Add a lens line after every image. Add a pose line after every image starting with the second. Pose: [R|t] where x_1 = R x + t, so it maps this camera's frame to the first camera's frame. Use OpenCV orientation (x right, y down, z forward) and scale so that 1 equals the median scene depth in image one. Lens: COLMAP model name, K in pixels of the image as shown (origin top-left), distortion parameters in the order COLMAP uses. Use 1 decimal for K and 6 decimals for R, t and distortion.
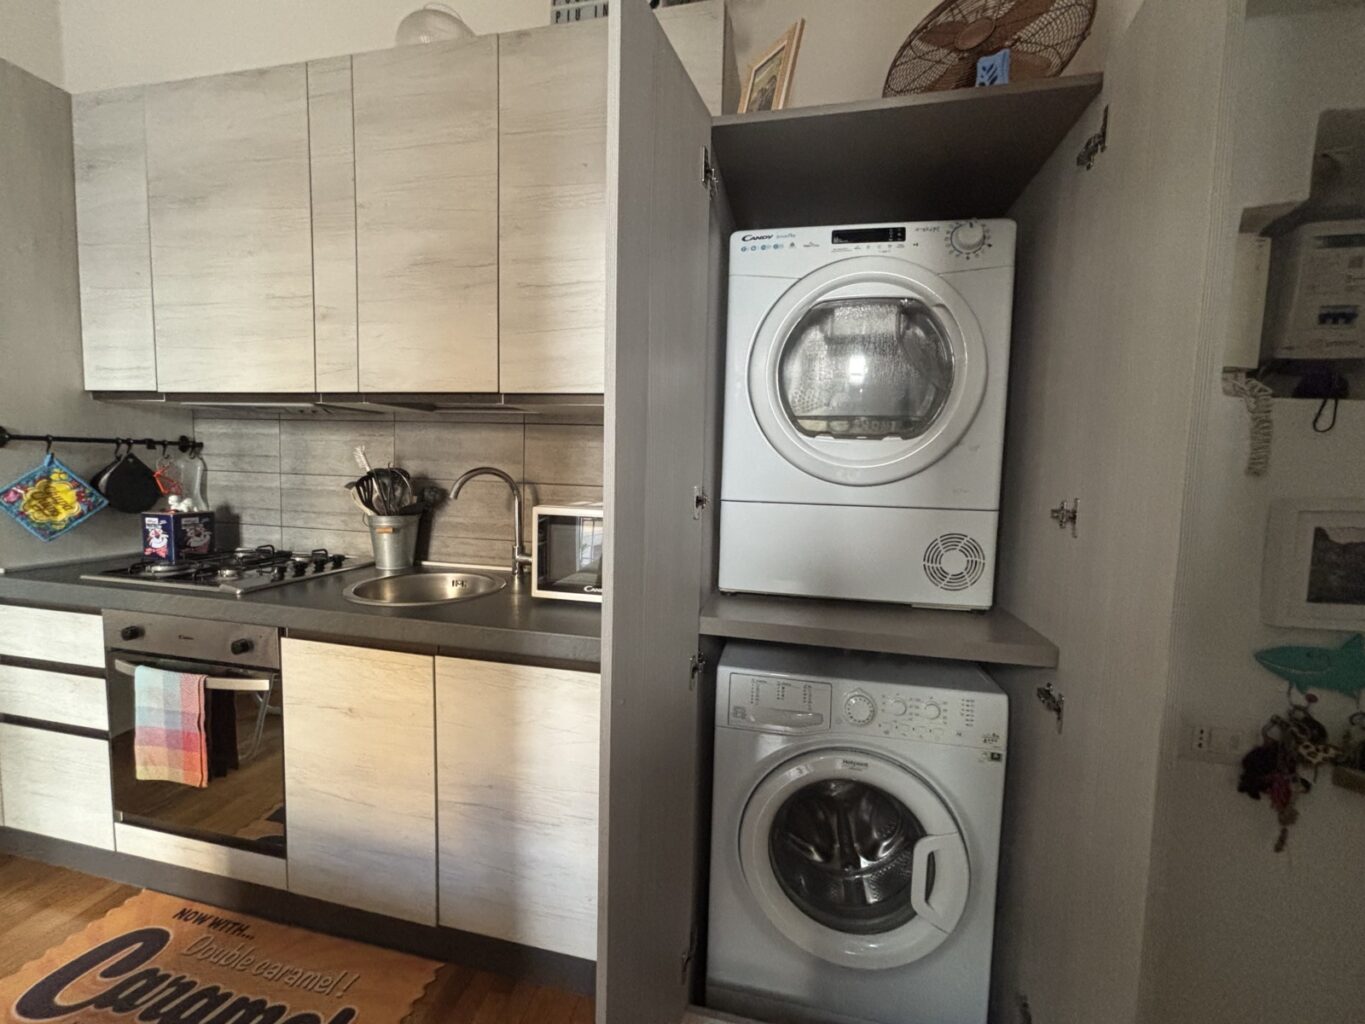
lens RADIAL K [[548.6, 0, 683.9], [0, 548.6, 509.1], [0, 0, 1]] dist [-0.001126, 0.000318]
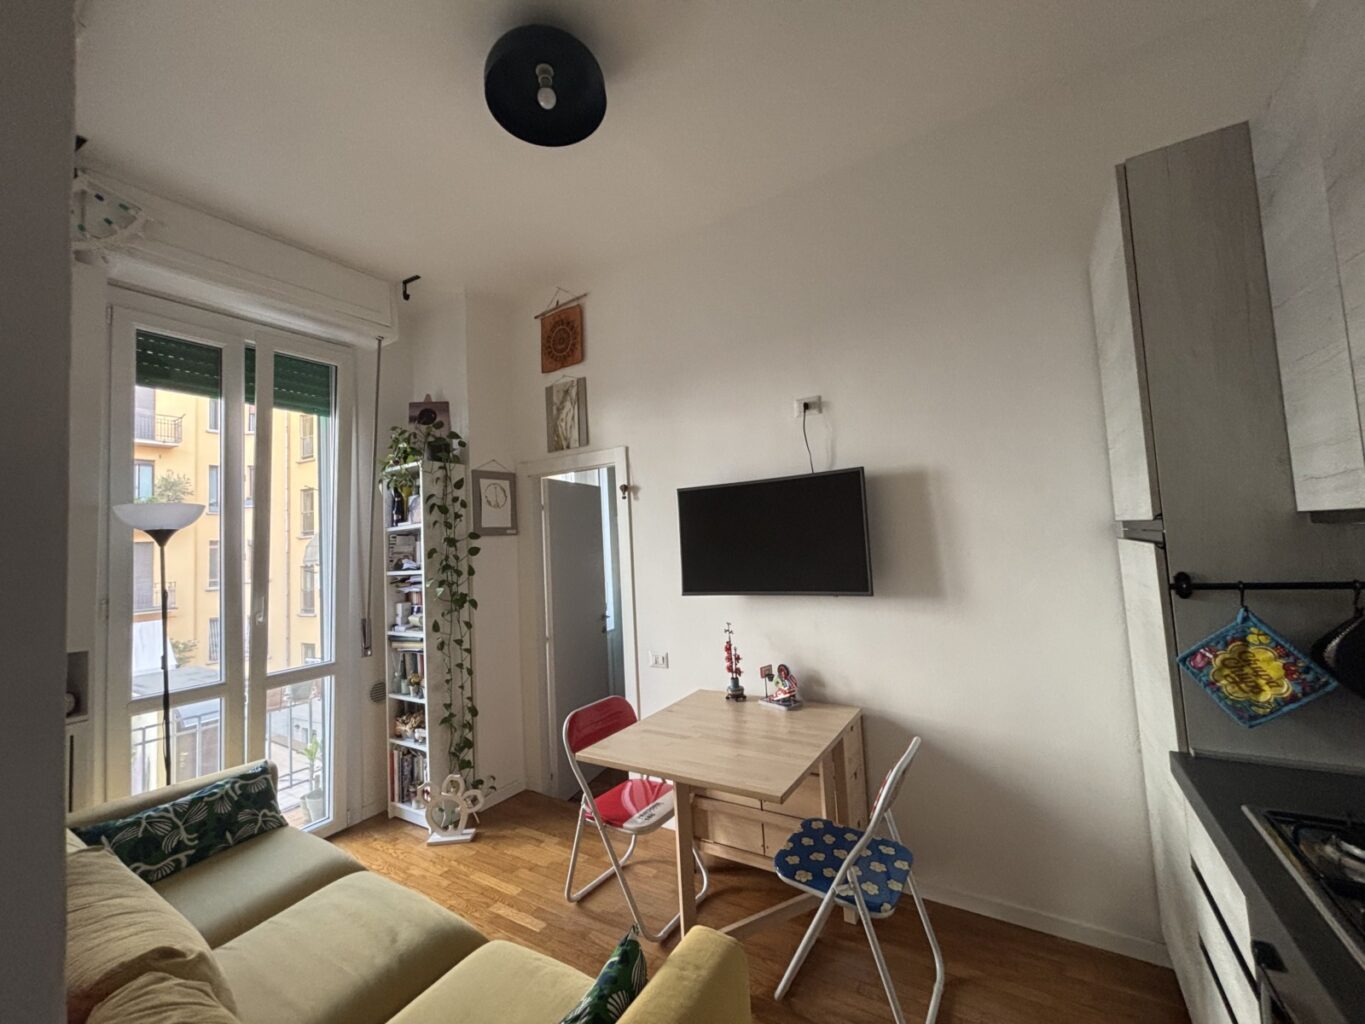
lens RADIAL K [[548.6, 0, 682.2], [0, 548.6, 507.9], [0, 0, 1]] dist [-0.001126, 0.000318]
pose [[-0.342461, -0.071945, -0.936773, -0.199872], [-0.027297, 0.997405, -0.066623, -0.167041], [0.939136, 0.002755, -0.343536, 0.551789]]
